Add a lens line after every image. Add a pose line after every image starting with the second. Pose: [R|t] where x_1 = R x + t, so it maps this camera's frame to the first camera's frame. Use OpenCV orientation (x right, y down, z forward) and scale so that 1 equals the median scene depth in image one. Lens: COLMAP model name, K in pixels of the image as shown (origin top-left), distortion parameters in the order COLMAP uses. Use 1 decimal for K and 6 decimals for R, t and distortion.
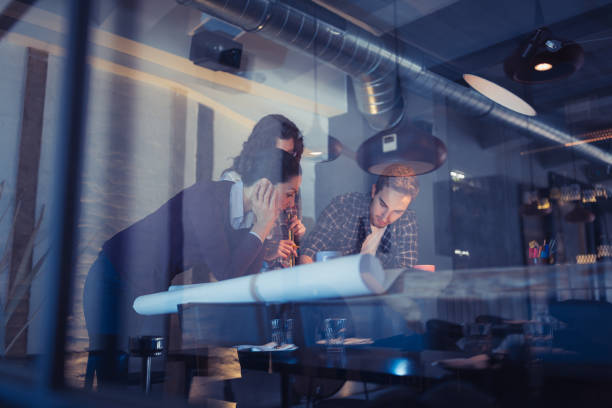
lens RADIAL K [[600.3, 0, 306.0], [0, 600.3, 204.0], [0, 0, 1]] dist [0.008296, 0.003615]
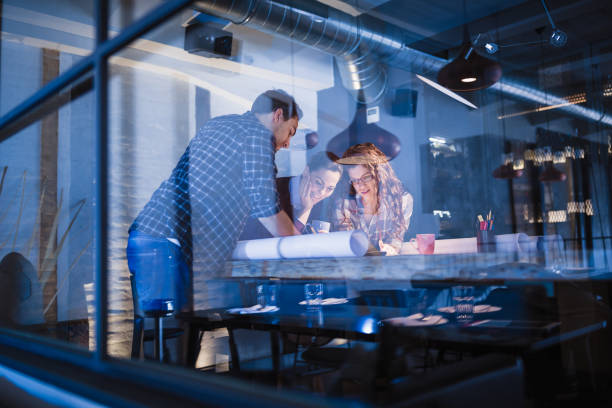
lens RADIAL K [[600.3, 0, 306.0], [0, 600.3, 204.0], [0, 0, 1]] dist [0.008296, 0.003615]
pose [[0.999375, -0.029709, -0.019136, 0.038851], [0.031254, 0.995778, 0.086312, -0.044060], [0.016491, -0.086856, 0.996084, -0.112239]]
